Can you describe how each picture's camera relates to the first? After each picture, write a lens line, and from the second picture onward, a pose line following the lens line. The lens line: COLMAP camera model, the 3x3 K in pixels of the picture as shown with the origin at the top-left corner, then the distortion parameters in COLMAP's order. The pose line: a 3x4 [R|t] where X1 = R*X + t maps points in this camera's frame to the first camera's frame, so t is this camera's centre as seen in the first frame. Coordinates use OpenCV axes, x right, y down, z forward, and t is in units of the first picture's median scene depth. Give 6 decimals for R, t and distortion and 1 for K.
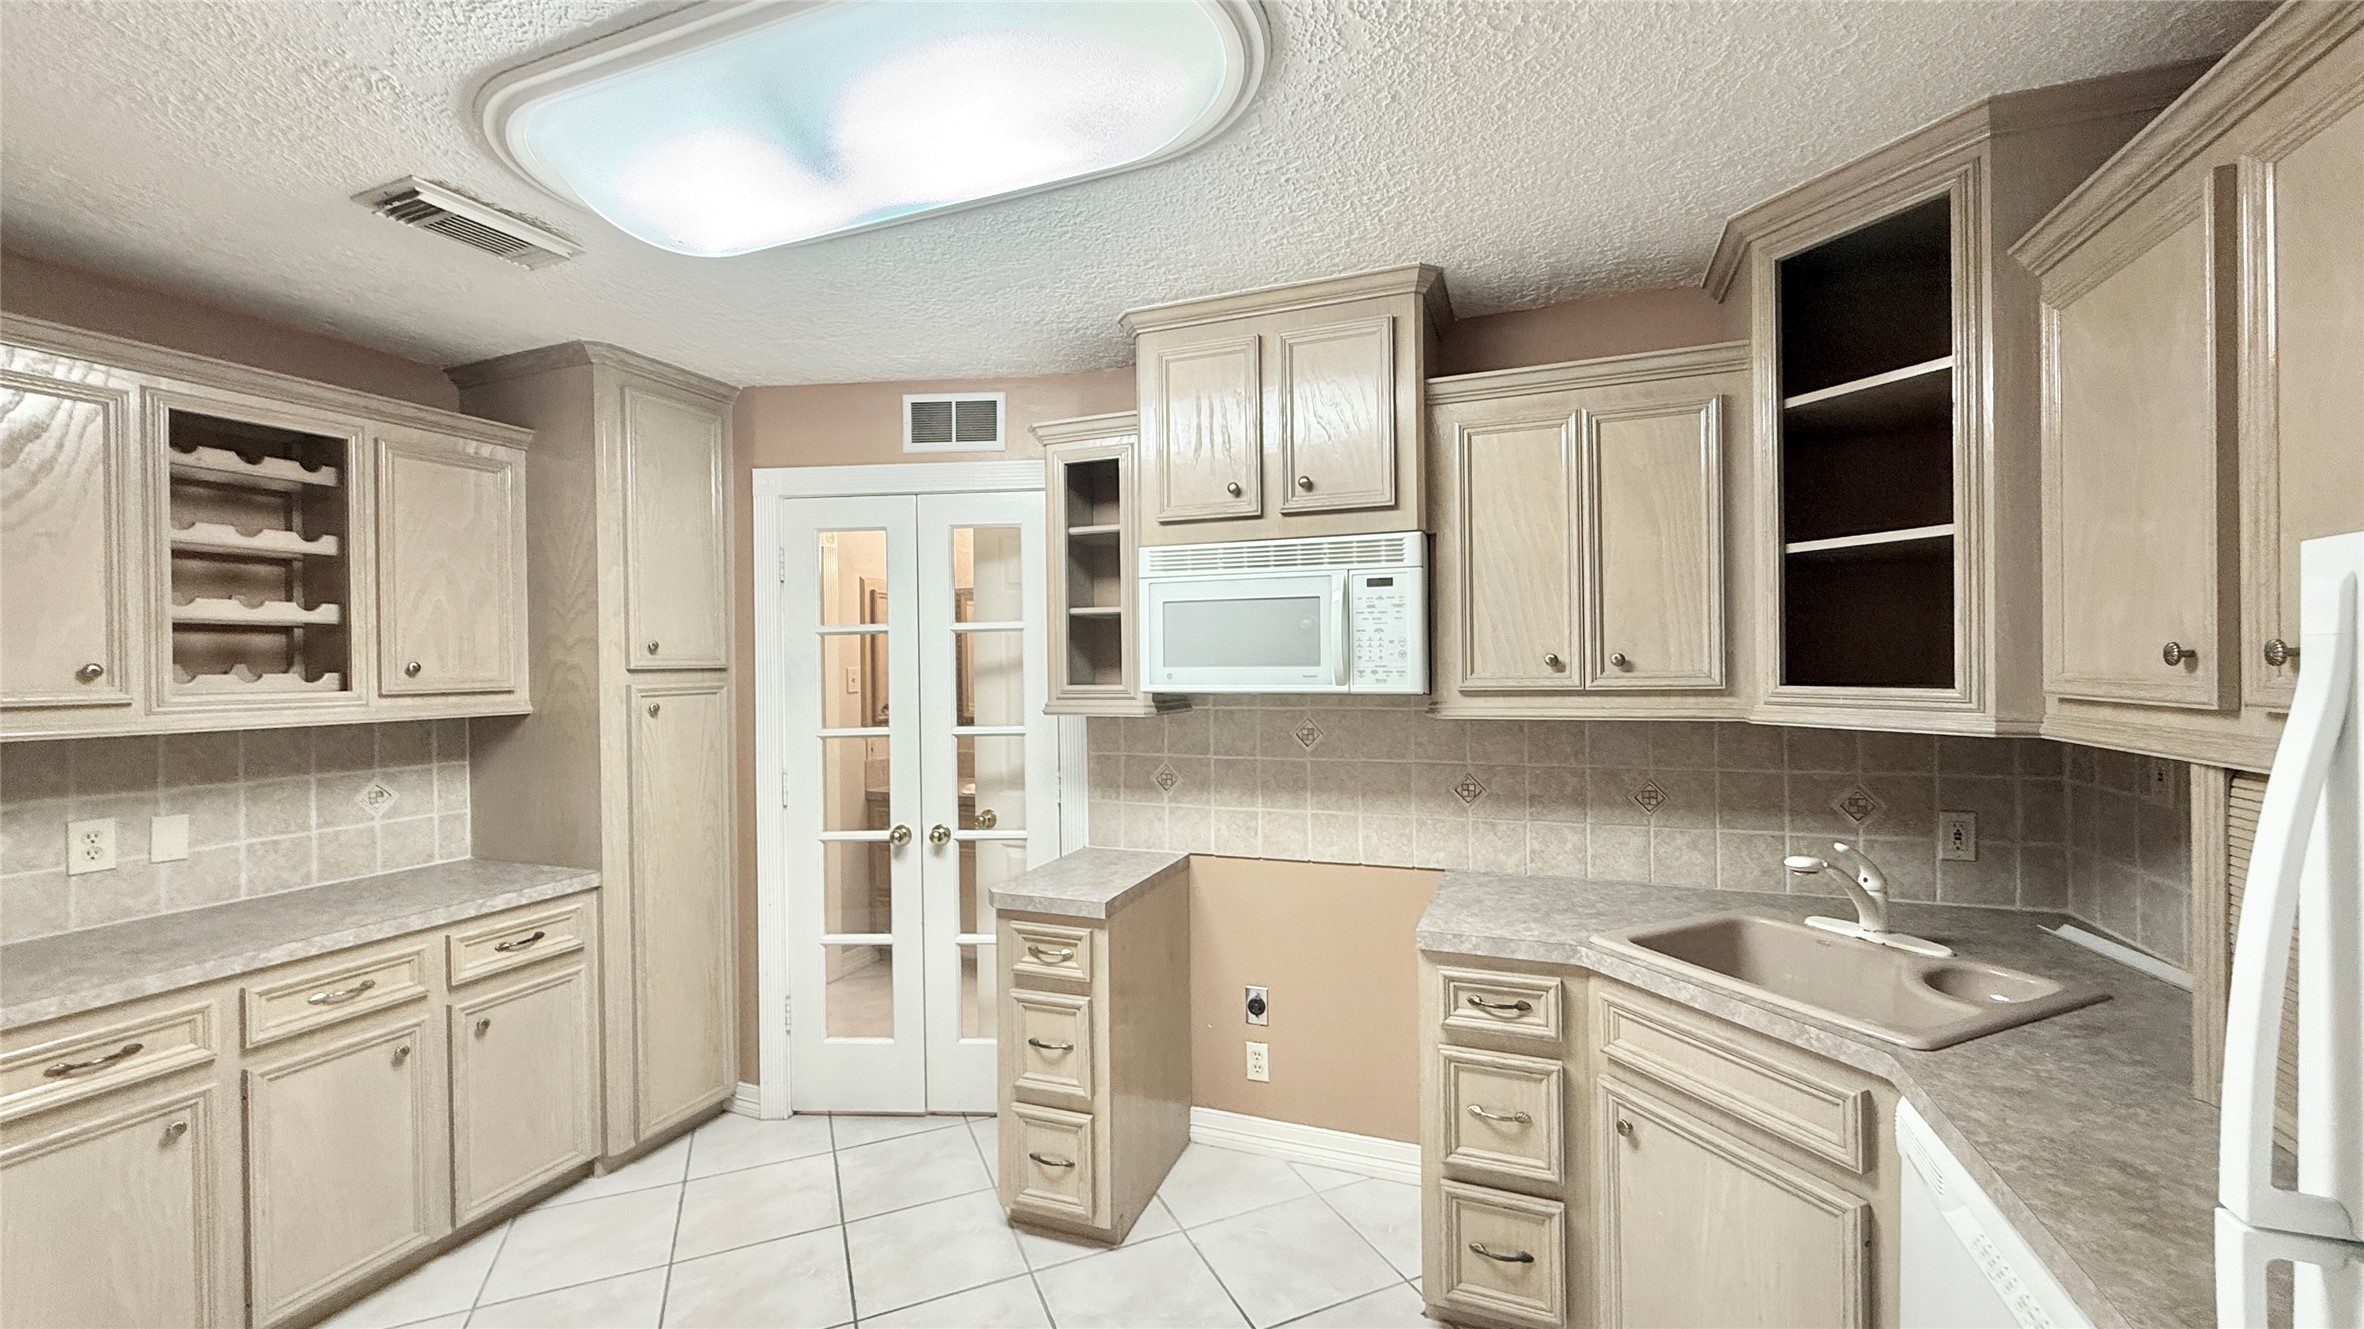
lens RADIAL K [[944.1, 0, 1175.5], [0, 944.1, 665.1], [0, 0, 1]] dist [0.000163, -0.000190]
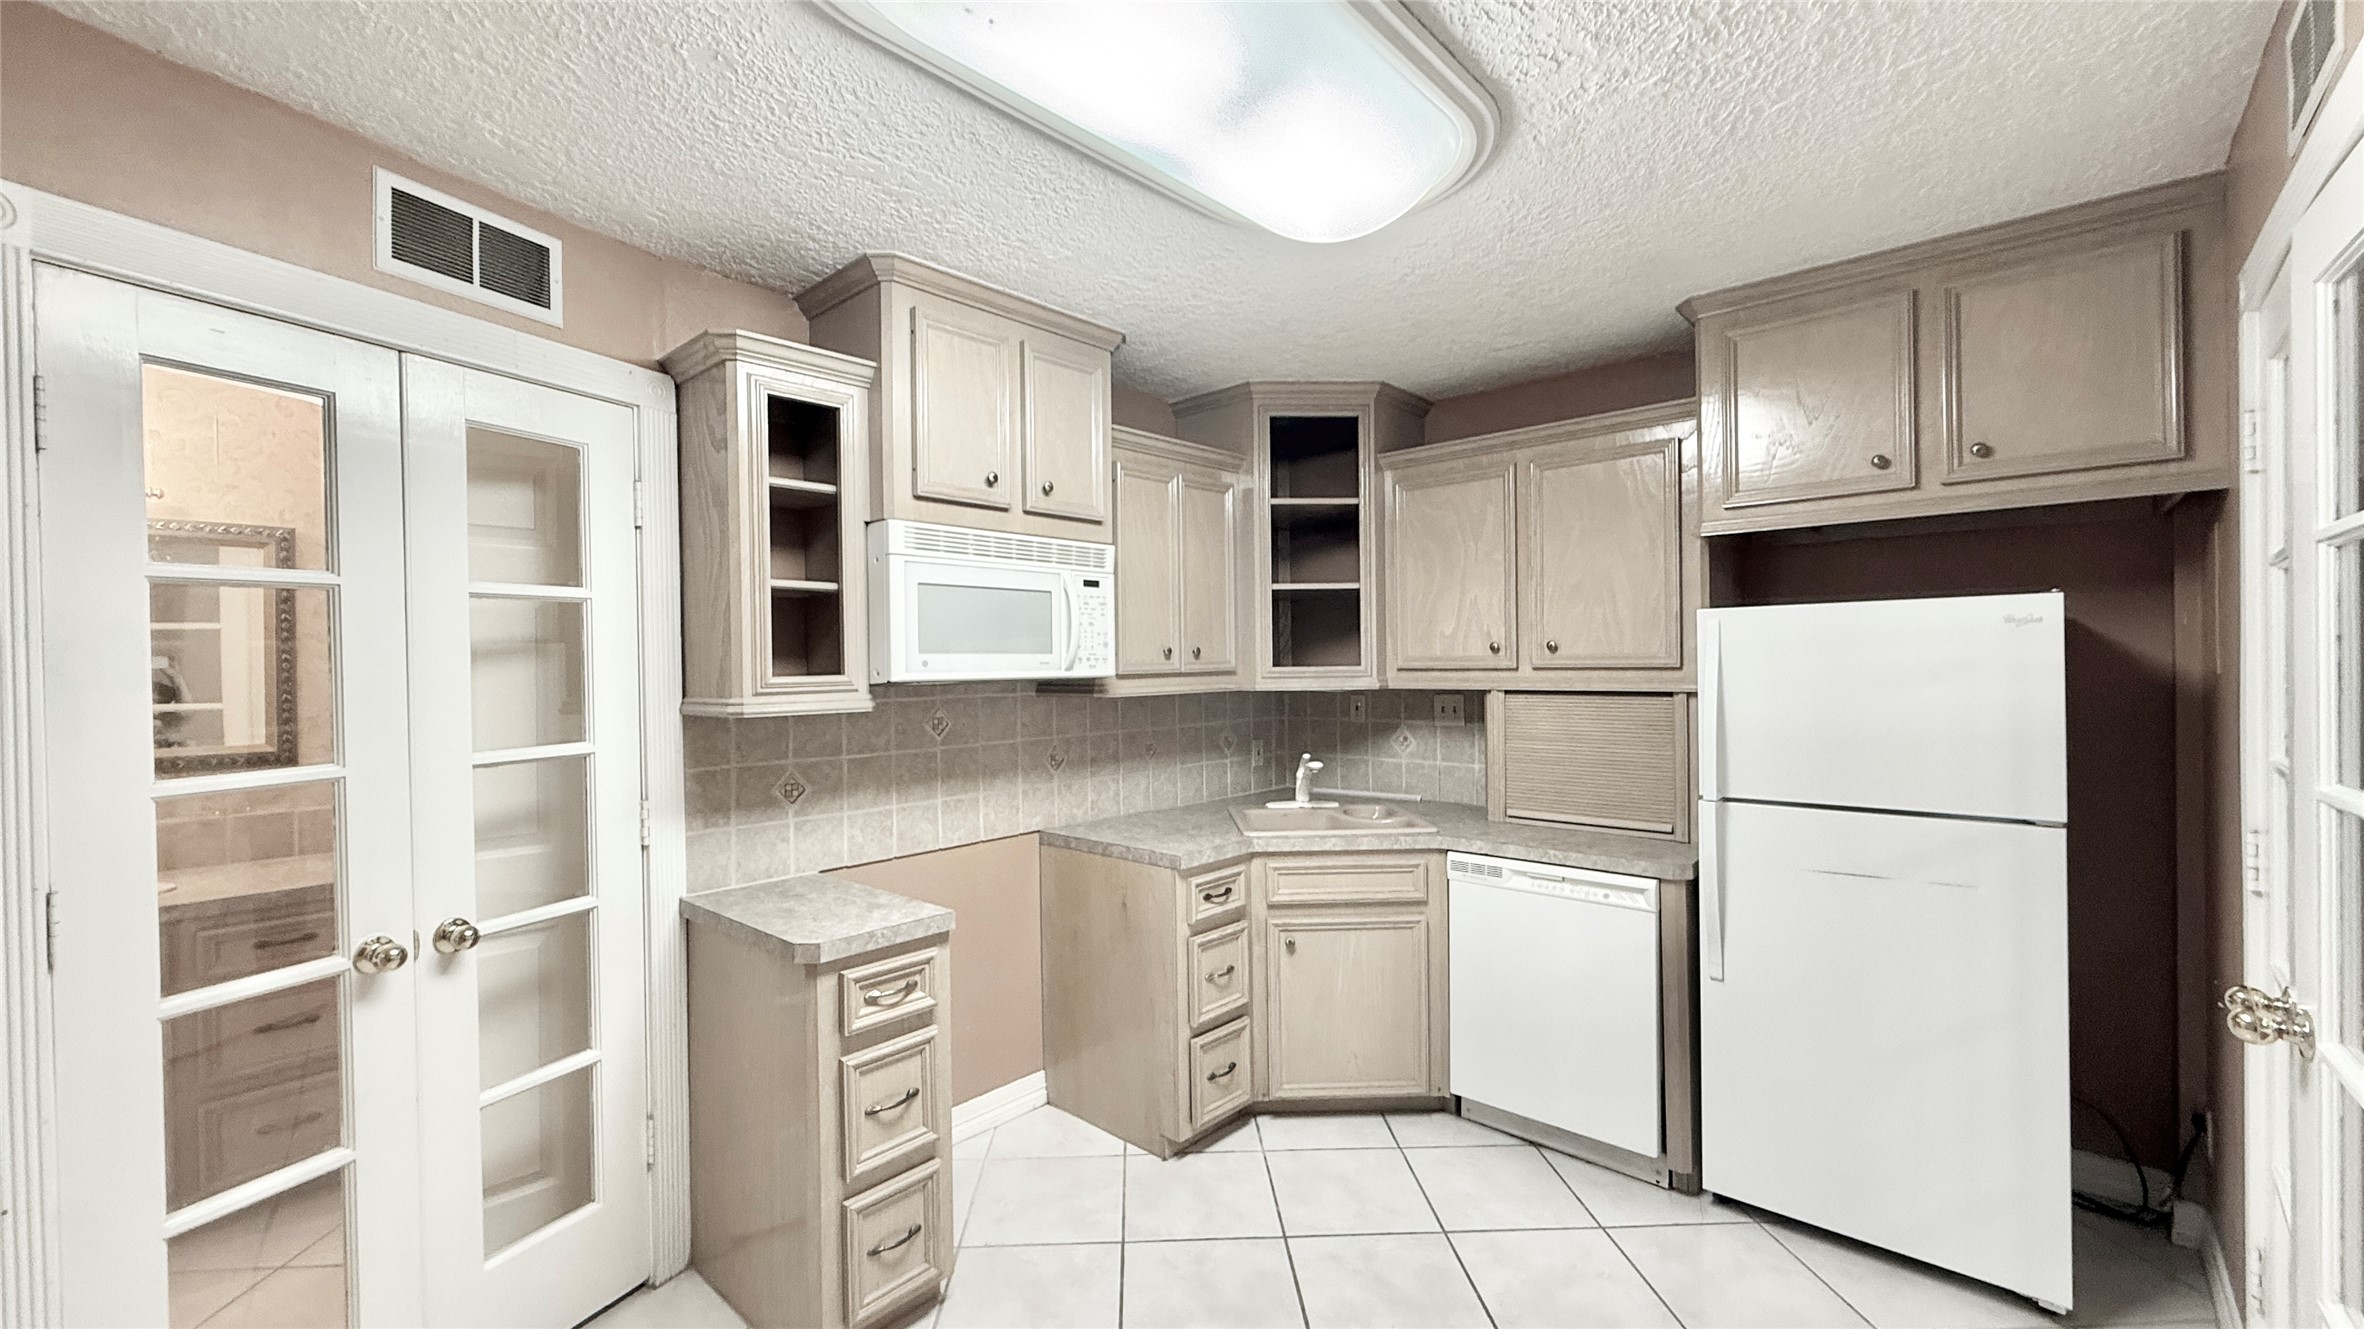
lens RADIAL K [[944.1, 0, 1175.5], [0, 944.1, 665.1], [0, 0, 1]] dist [0.000163, -0.000190]
pose [[0.353040, 0.004141, 0.935599, -0.823681], [0.011706, 0.999892, -0.008843, 0.025428], [-0.935535, 0.014074, 0.352954, 0.464310]]
